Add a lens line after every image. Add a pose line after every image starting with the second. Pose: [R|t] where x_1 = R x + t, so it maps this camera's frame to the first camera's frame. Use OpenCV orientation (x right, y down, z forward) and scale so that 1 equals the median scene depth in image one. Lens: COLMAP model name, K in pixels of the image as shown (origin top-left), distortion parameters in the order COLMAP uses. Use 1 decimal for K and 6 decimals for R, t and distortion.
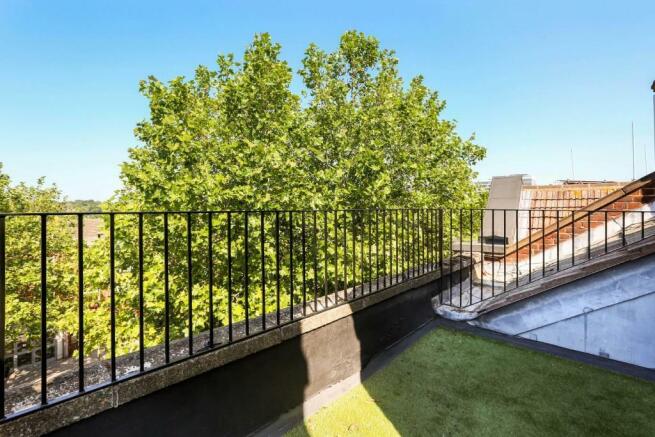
lens RADIAL K [[300.8, 0, 327.5], [0, 300.8, 218.5], [0, 0, 1]] dist [-0.053166, 0.018480]
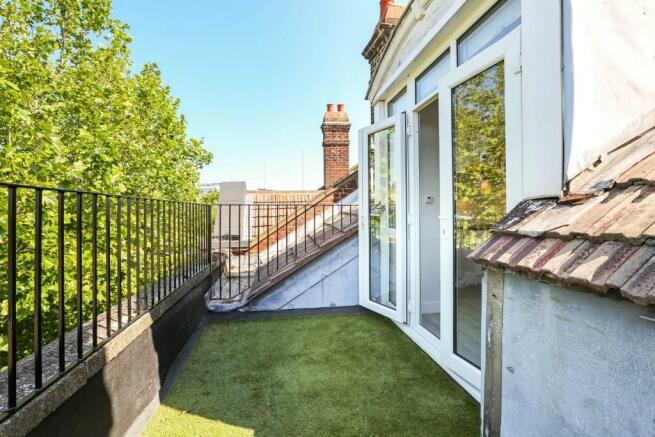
lens RADIAL K [[300.8, 0, 327.5], [0, 300.8, 218.5], [0, 0, 1]] dist [-0.053166, 0.018480]
pose [[0.616218, -0.021589, 0.787280, -0.173062], [0.032966, 0.999455, 0.001604, 0.022855], [-0.786886, 0.024965, 0.616594, 0.058063]]
